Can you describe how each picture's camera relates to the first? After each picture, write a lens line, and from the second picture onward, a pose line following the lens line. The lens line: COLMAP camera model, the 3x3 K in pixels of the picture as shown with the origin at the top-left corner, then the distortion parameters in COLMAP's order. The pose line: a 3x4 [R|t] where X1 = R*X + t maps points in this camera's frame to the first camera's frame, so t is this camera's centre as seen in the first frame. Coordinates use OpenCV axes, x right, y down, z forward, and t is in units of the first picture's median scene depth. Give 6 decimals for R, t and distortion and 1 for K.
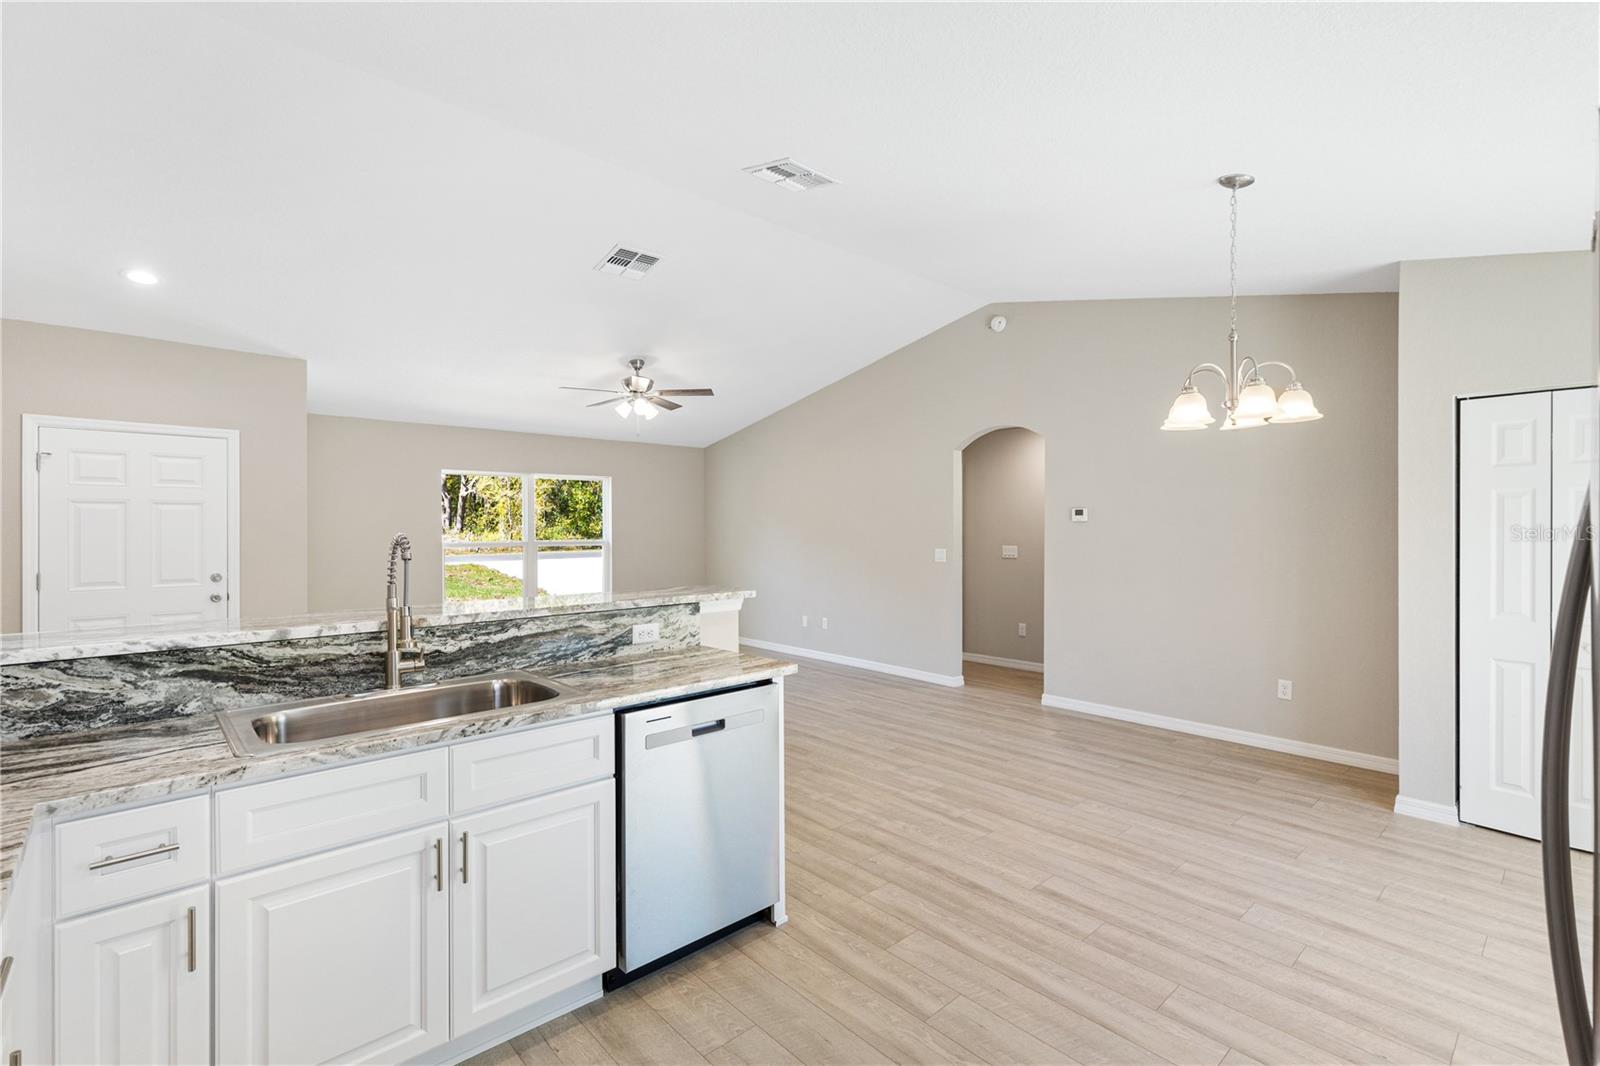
lens RADIAL K [[722.8, 0, 802.3], [0, 722.8, 527.0], [0, 0, 1]] dist [0.007325, -0.000556]
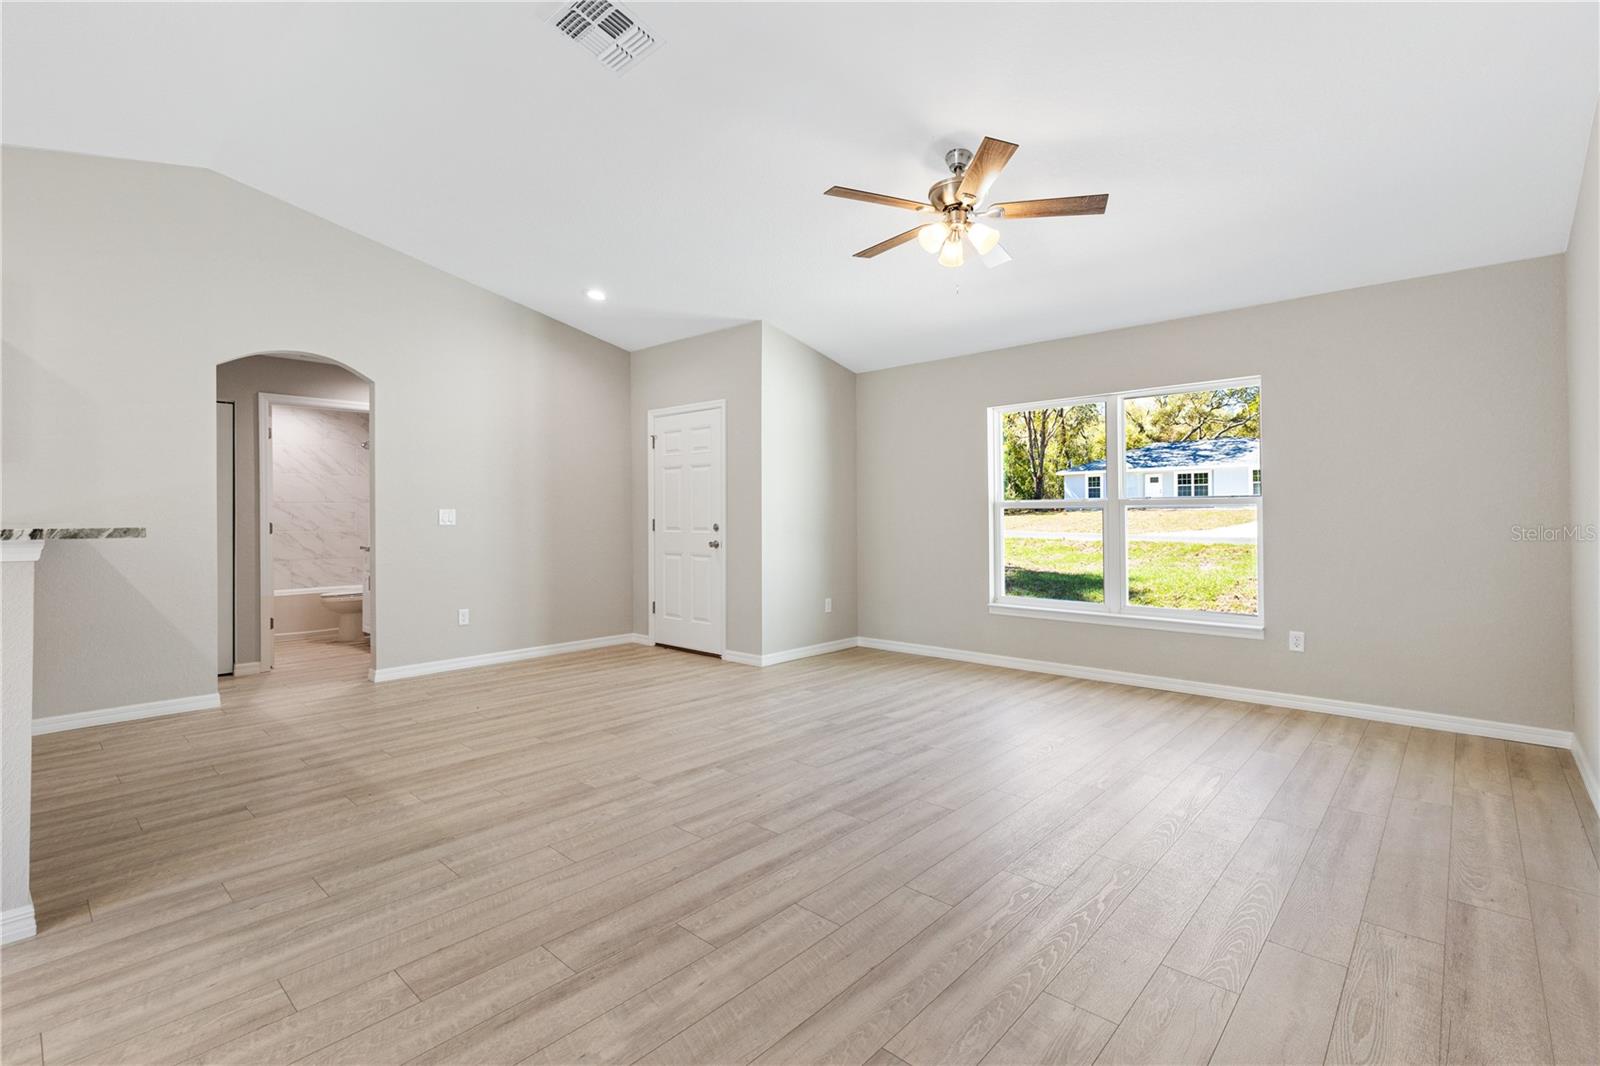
lens RADIAL K [[722.8, 0, 809.4], [0, 722.8, 516.1], [0, 0, 1]] dist [0.007325, -0.000556]
pose [[0.102288, 0.003372, -0.994749, 0.535971], [0.005333, 0.999978, 0.003938, 0.069932], [0.994740, -0.005708, 0.102268, 1.502344]]
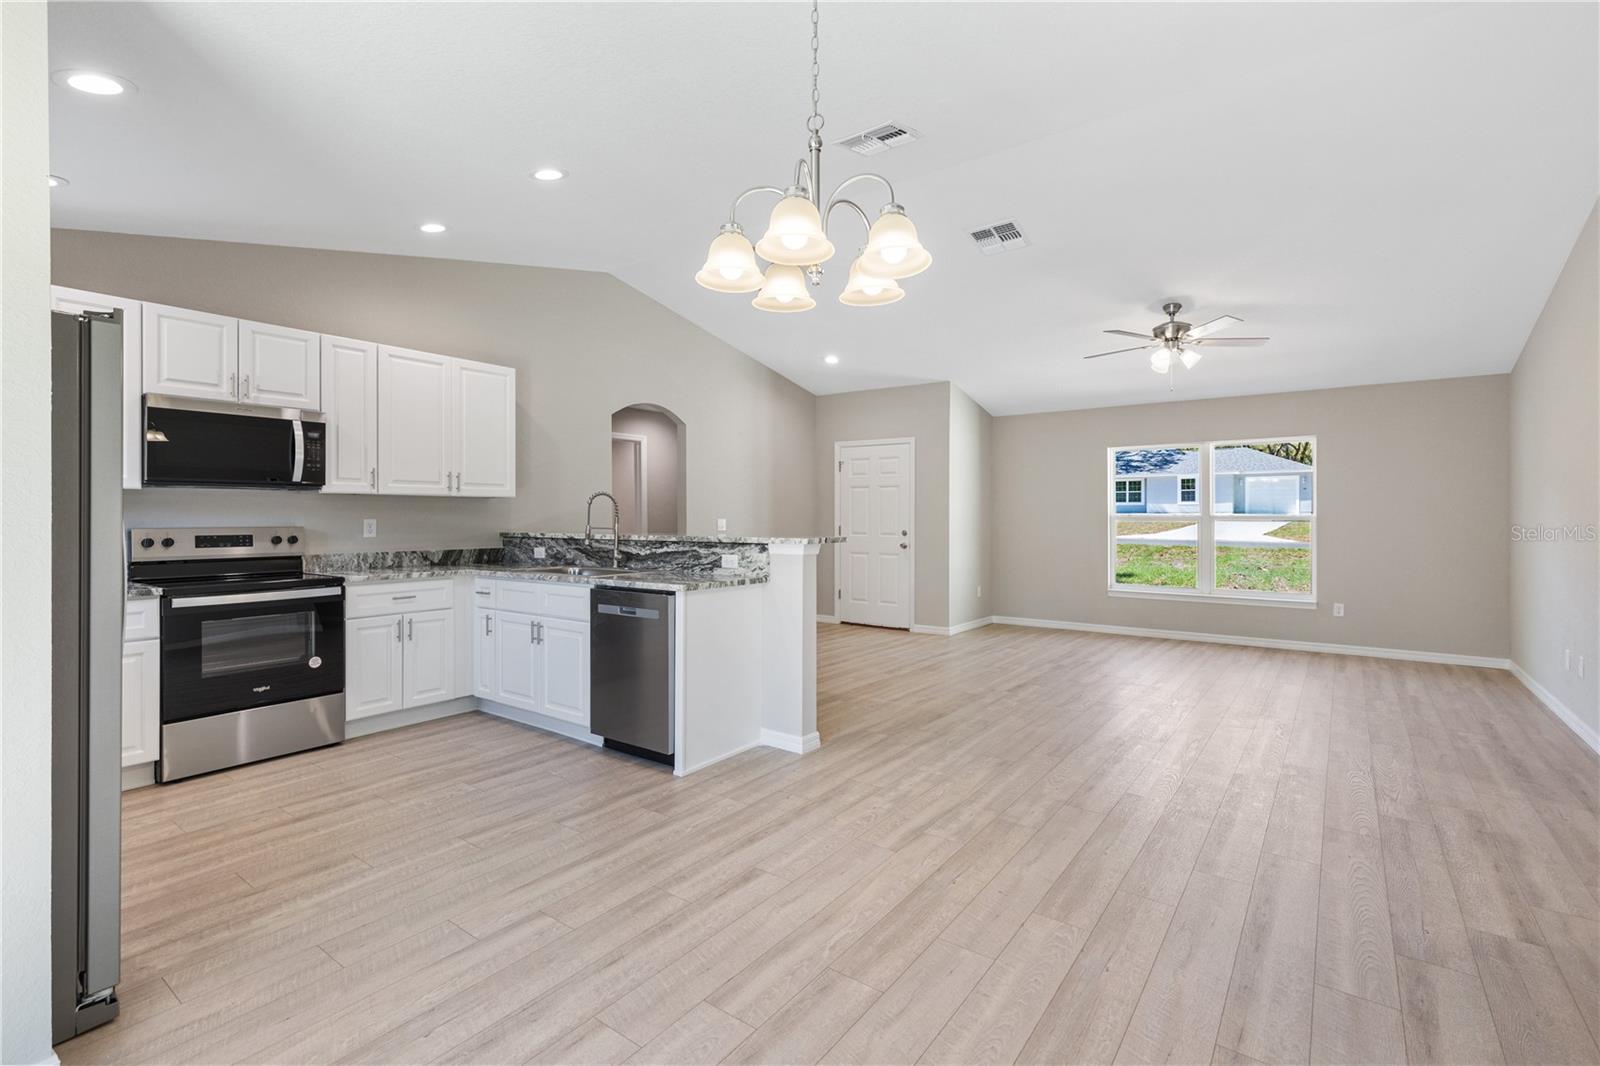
lens RADIAL K [[722.8, 0, 806.4], [0, 722.8, 517.5], [0, 0, 1]] dist [0.007325, -0.000556]
pose [[0.197531, 0.003776, -0.980289, 0.979457], [-0.001359, 0.999993, 0.003578, 0.045886], [0.980296, 0.000626, 0.197535, 0.710064]]
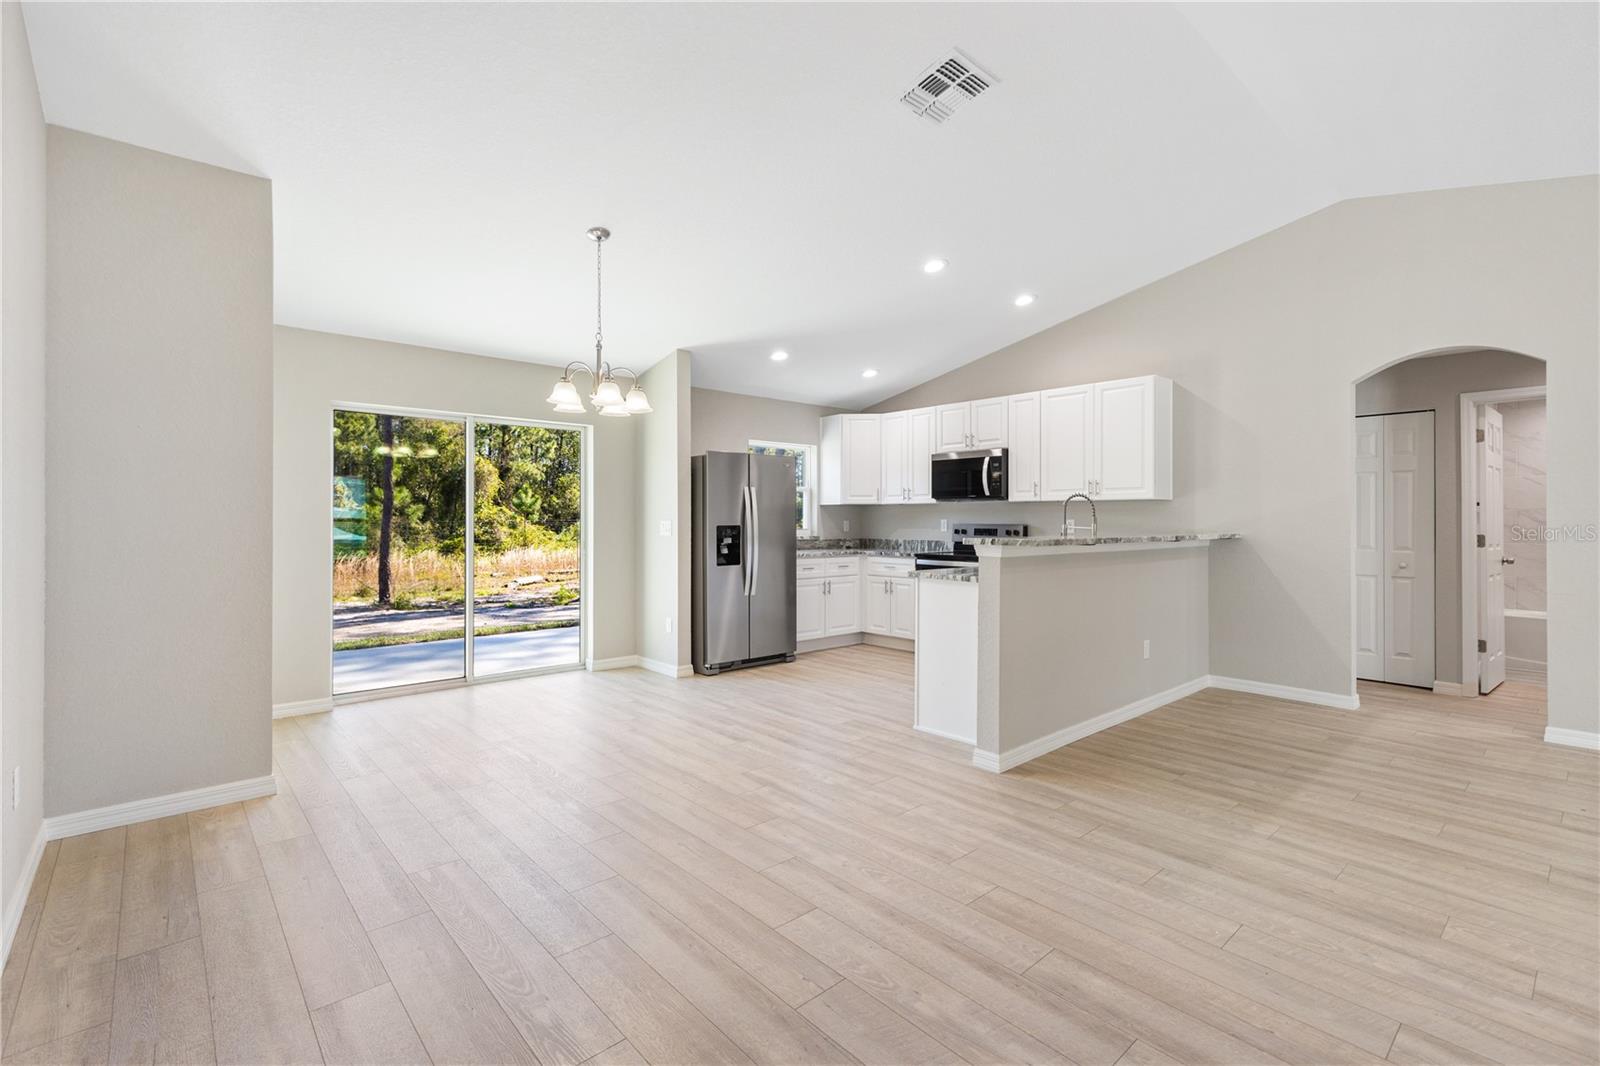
lens RADIAL K [[722.8, 0, 802.7], [0, 722.8, 521.7], [0, 0, 1]] dist [0.007325, -0.000556]
pose [[-0.999993, 0.000135, 0.003650, 0.164052], [0.000150, 0.999992, 0.003986, 0.052926], [-0.003650, 0.003986, -0.999985, 1.938960]]
